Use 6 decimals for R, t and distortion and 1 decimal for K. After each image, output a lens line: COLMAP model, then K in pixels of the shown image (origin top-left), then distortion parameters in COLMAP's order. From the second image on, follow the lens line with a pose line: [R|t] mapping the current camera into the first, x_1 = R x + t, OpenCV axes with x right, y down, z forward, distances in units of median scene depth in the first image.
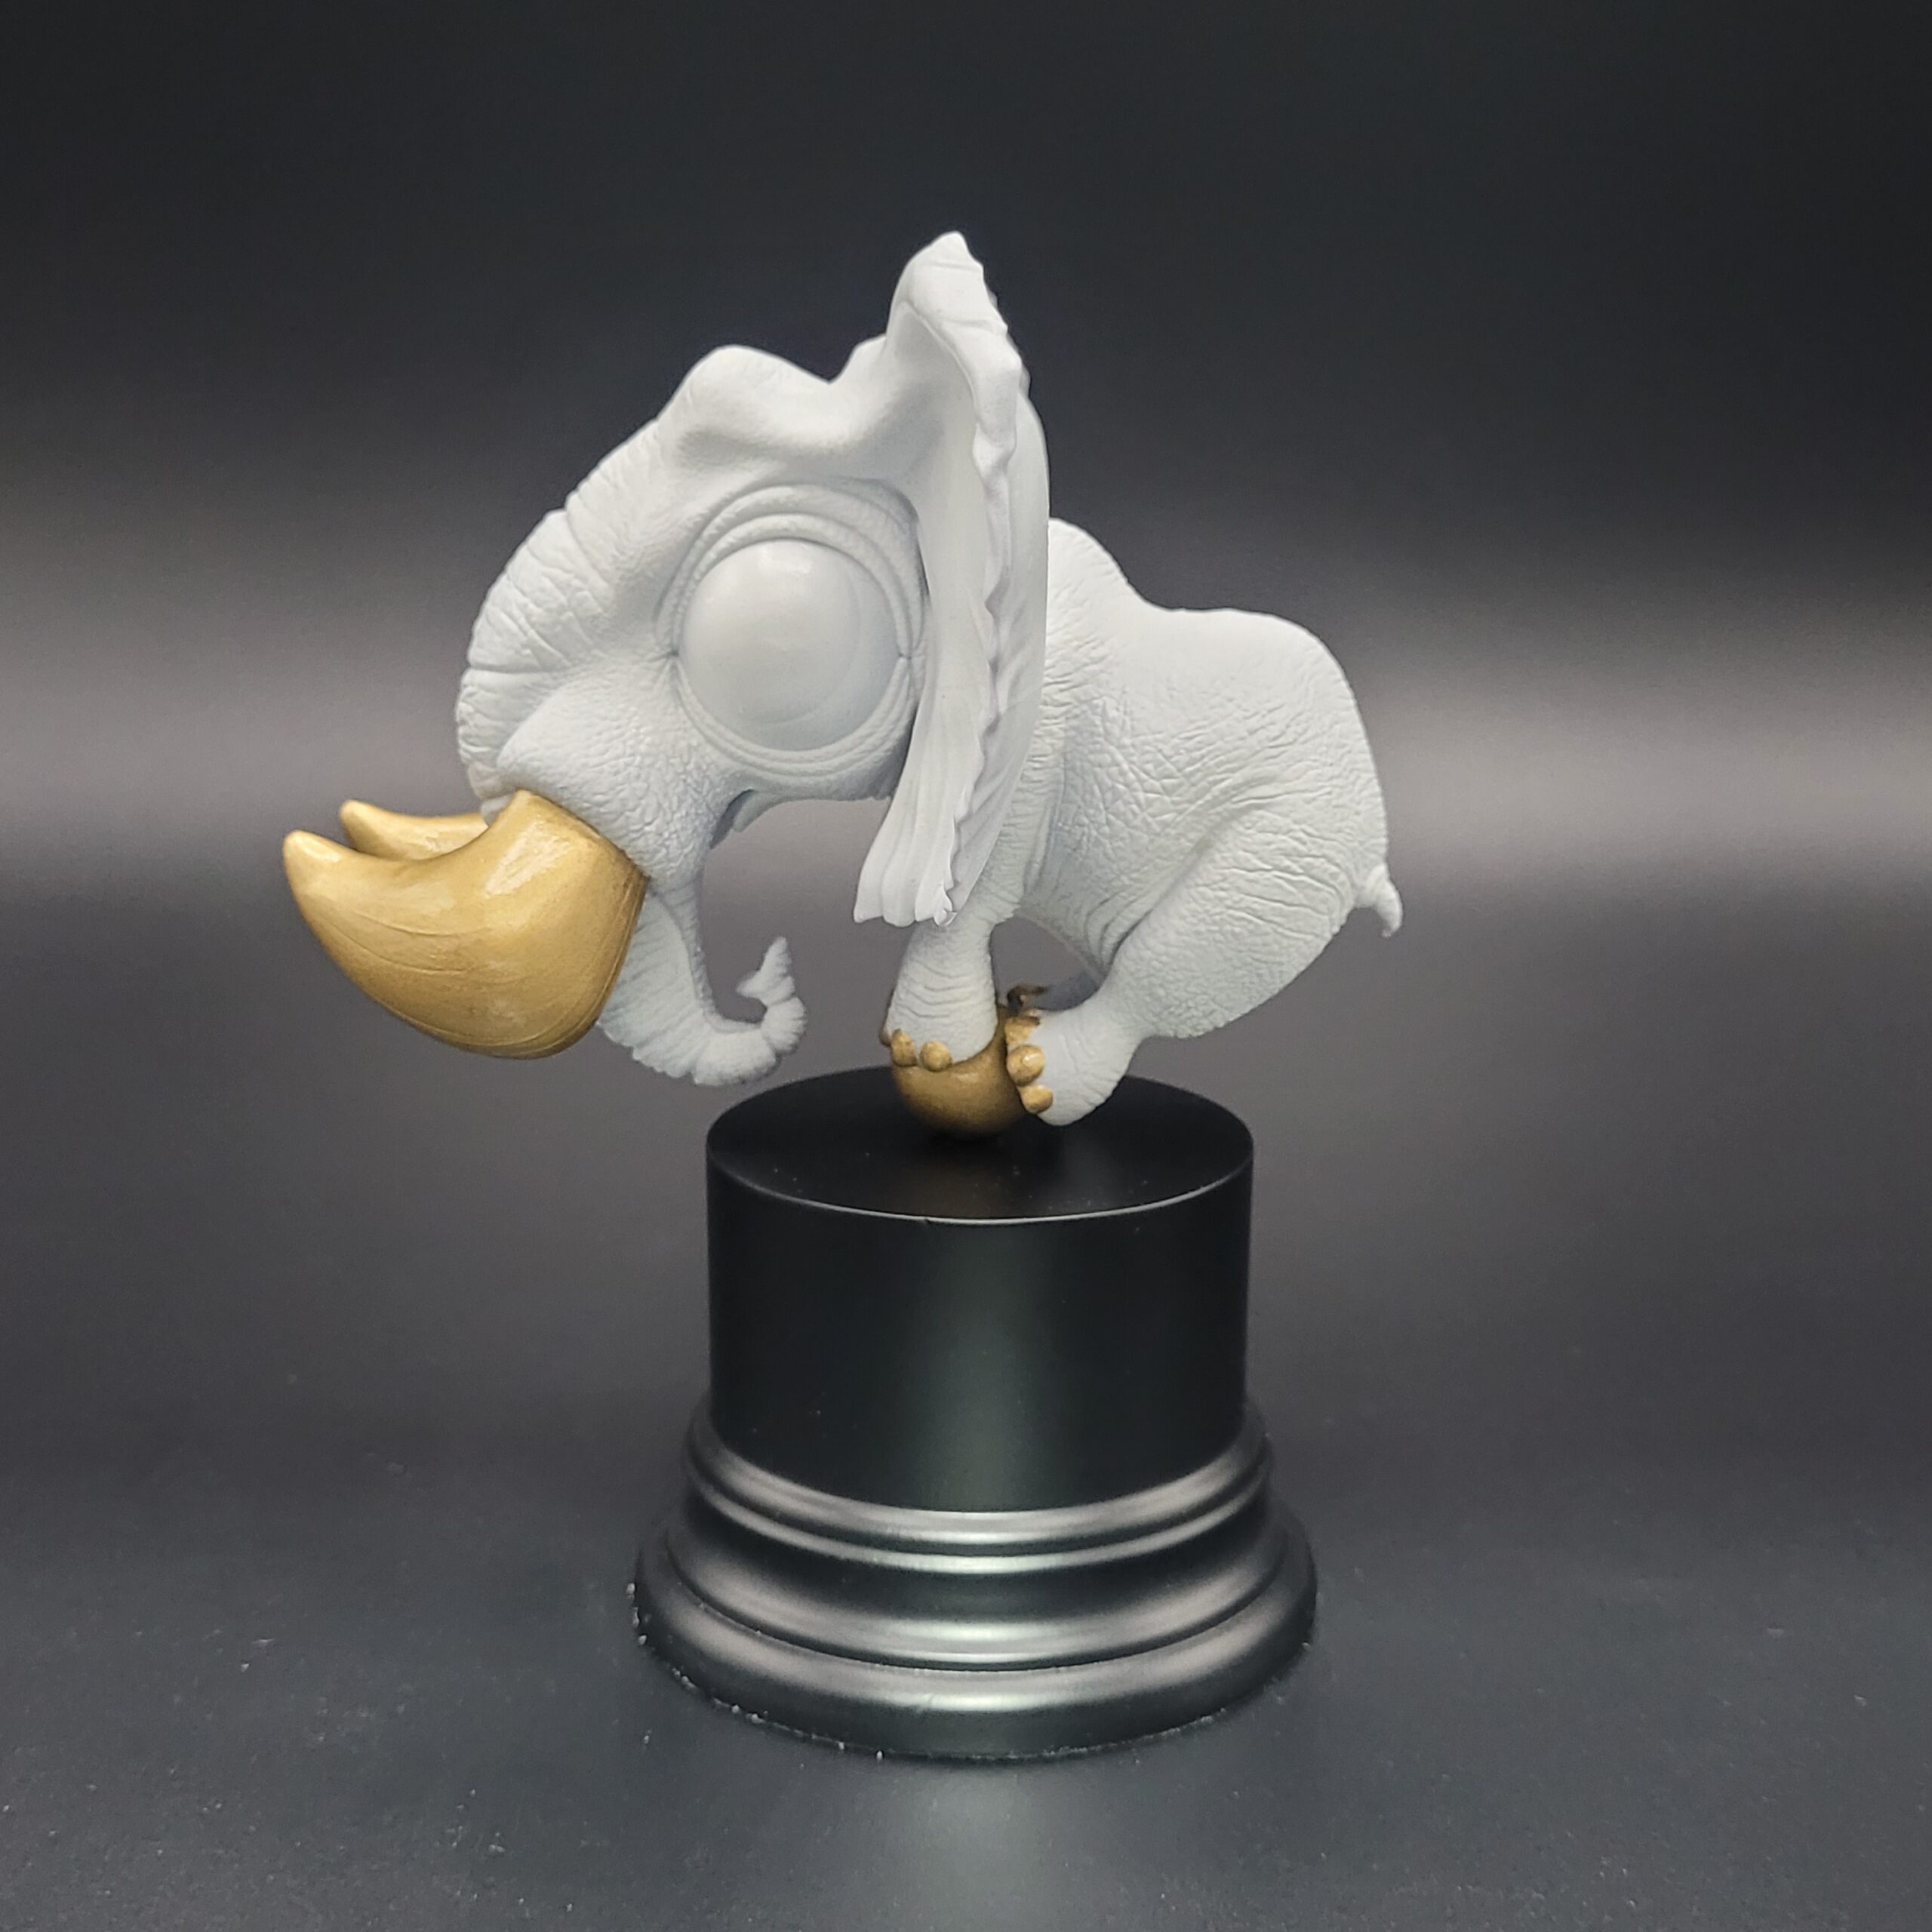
lens RADIAL K [[2582.6, 0, 967.1], [0, 2582.6, 977.3], [0, 0, 1]] dist [0.030797, 0.000000]
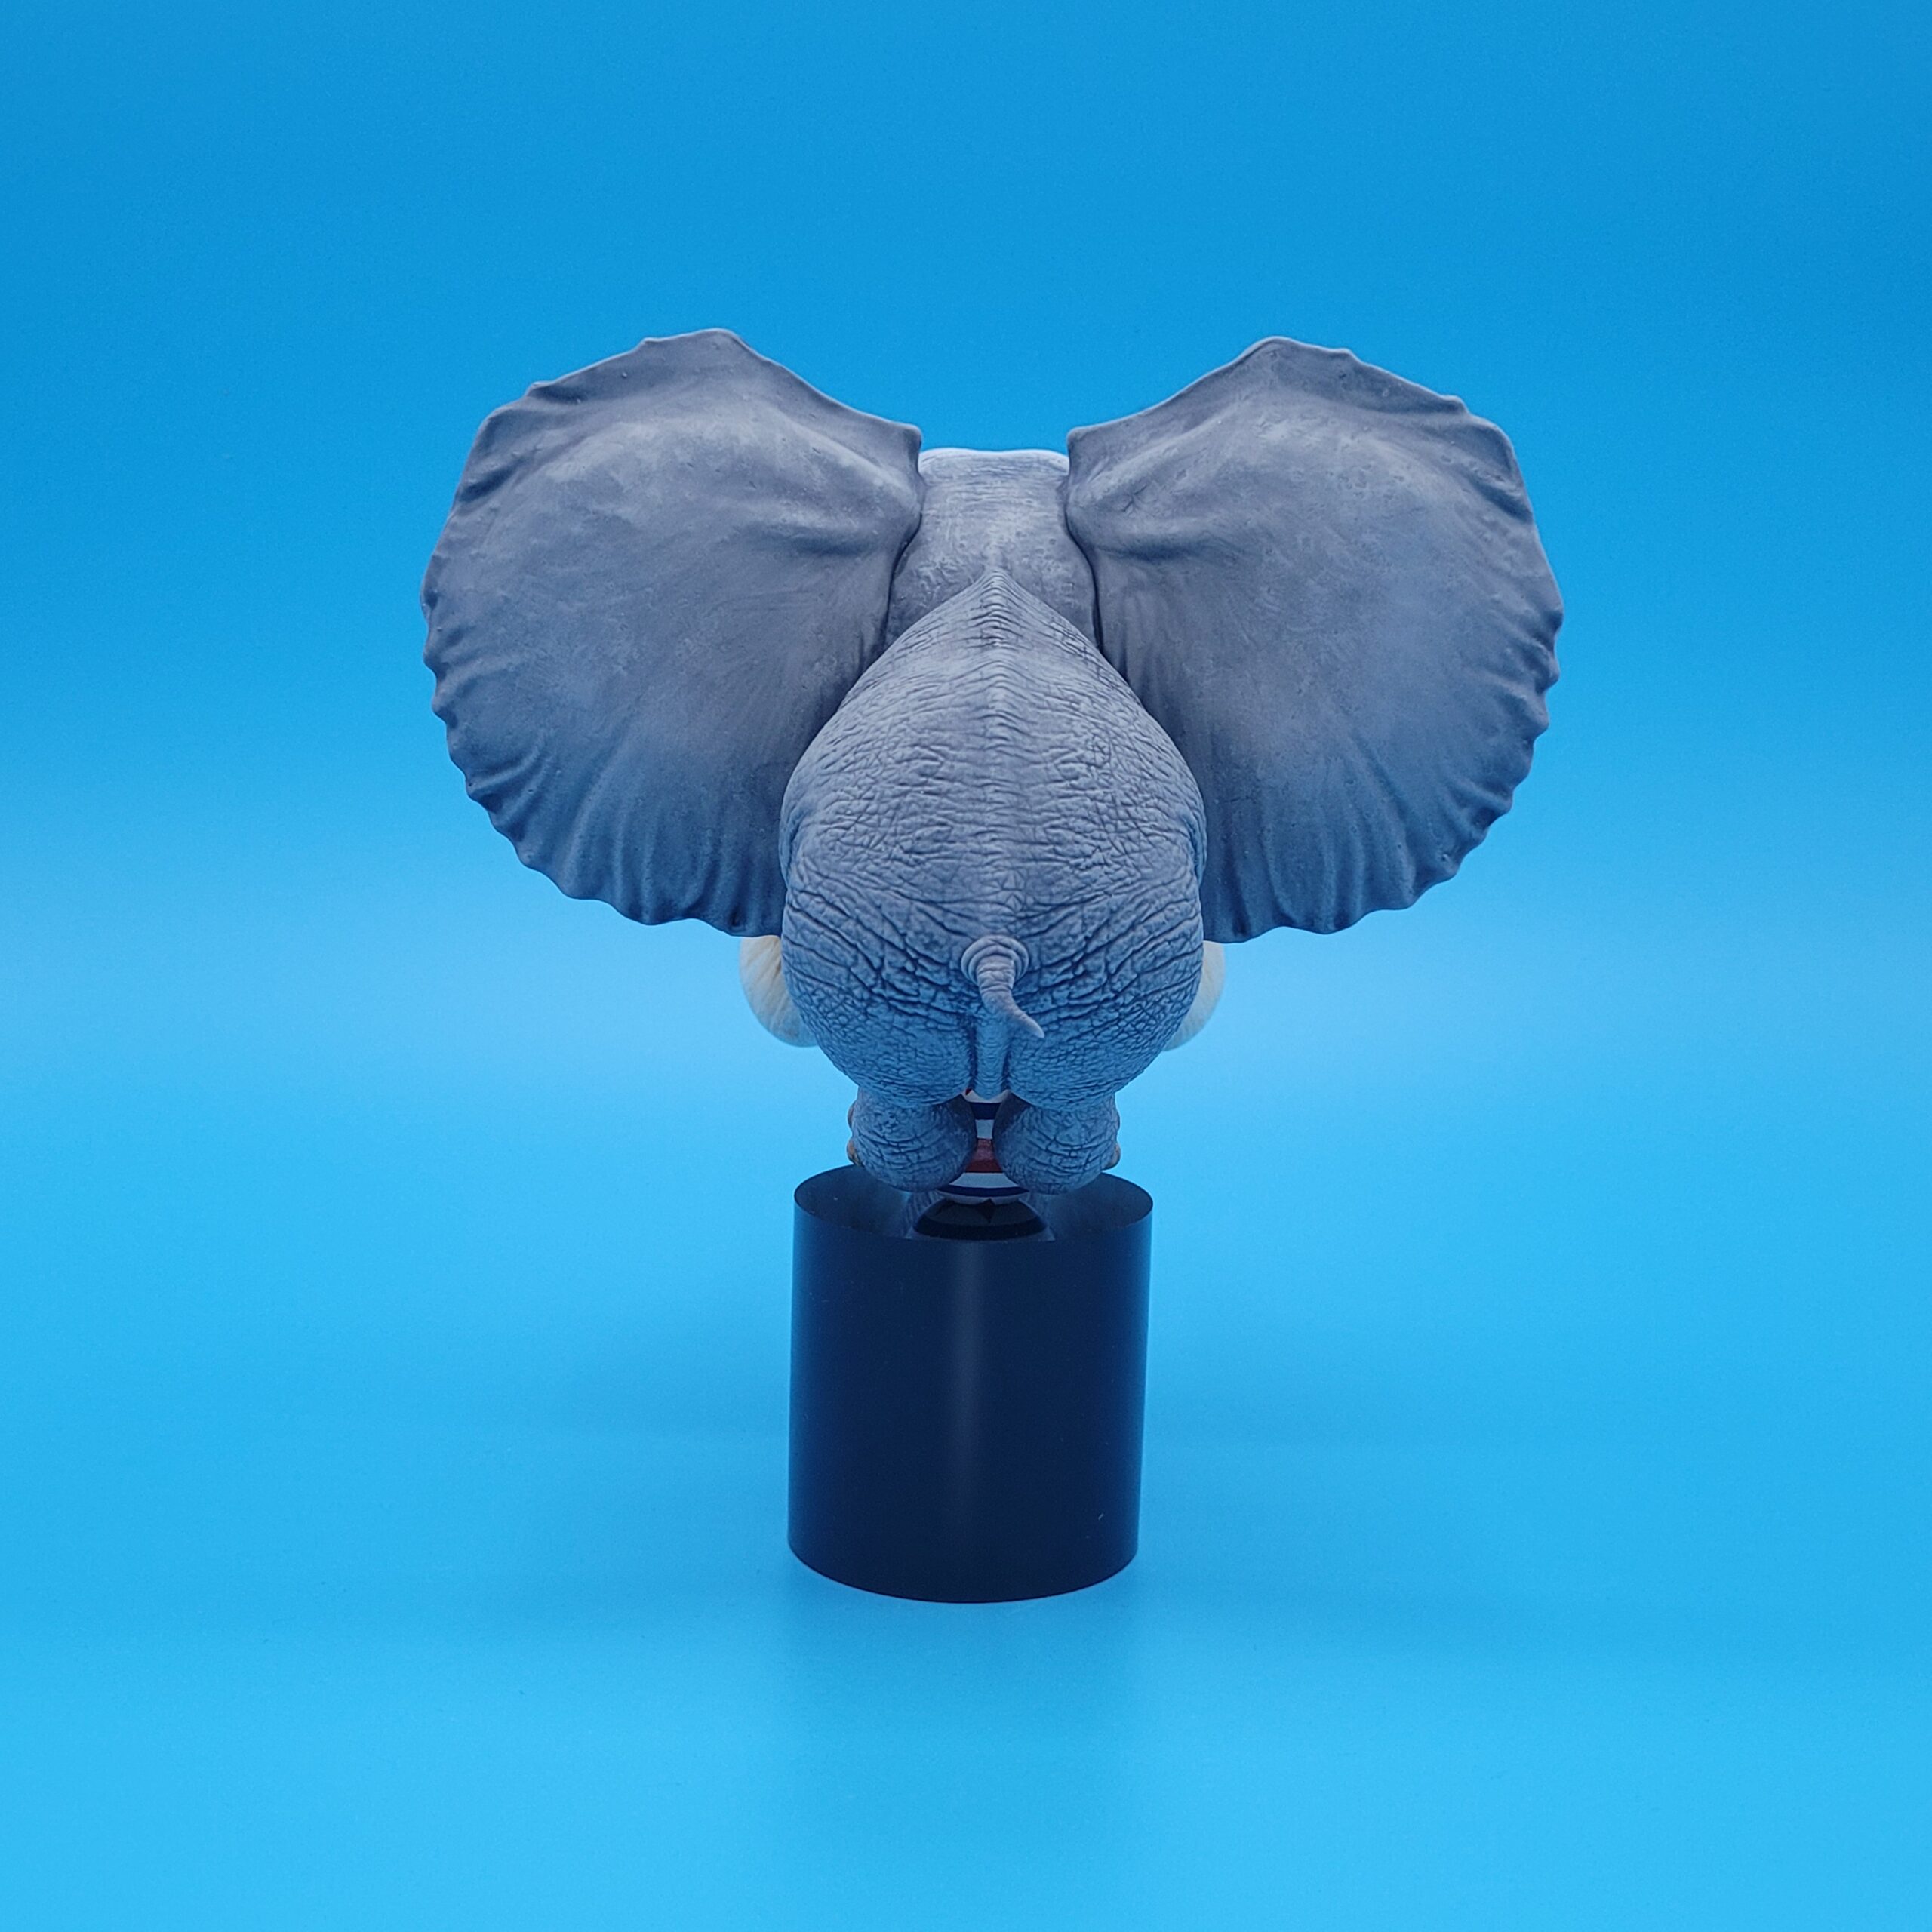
lens RADIAL K [[2582.6, 0, 986.4], [0, 2582.6, 986.7], [0, 0, 1]] dist [0.030797, 0.000000]
pose [[0.051750, 0.049982, -0.997409, 1.044618], [-0.214974, 0.975890, 0.037750, -0.062624], [0.975248, 0.212463, 0.061247, 1.014045]]
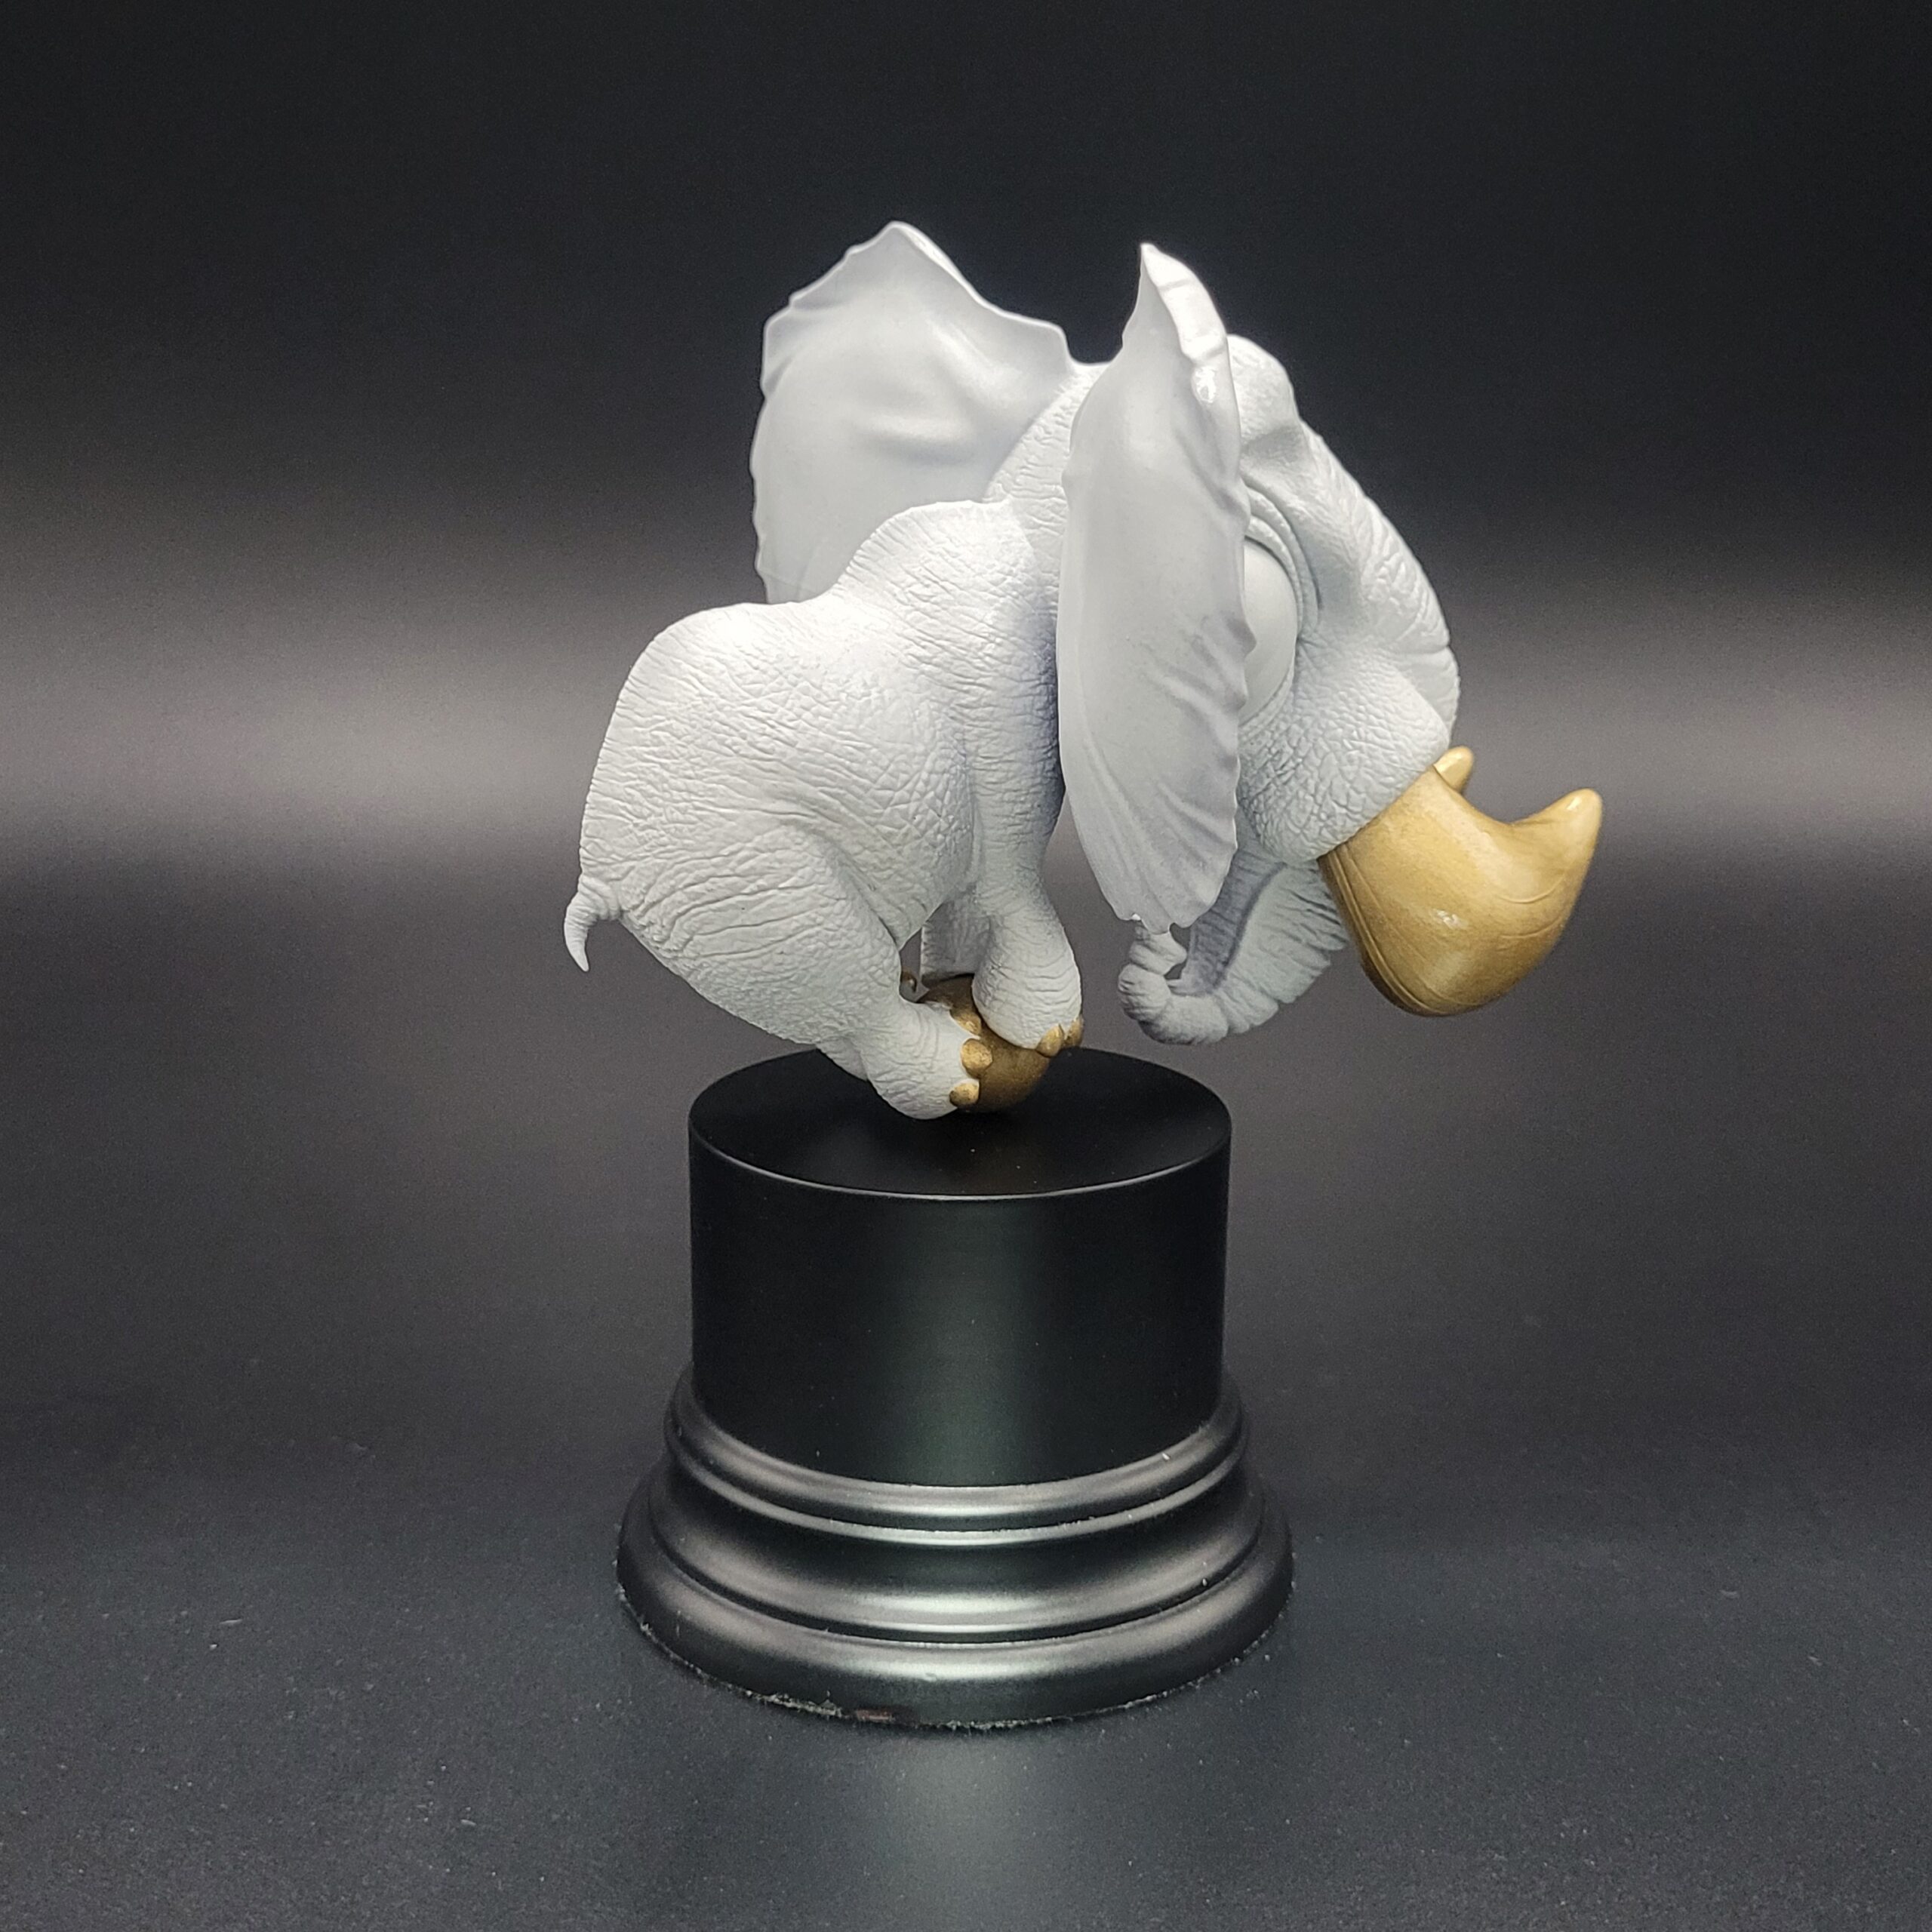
lens RADIAL K [[2582.6, 0, 979.3], [0, 2582.6, 1006.7], [0, 0, 1]] dist [0.030797, 0.000000]
pose [[-0.890996, 0.100581, -0.442730, 0.482389], [-0.122237, 0.885998, 0.447287, -0.466708], [0.437247, 0.452649, -0.777126, 1.932656]]
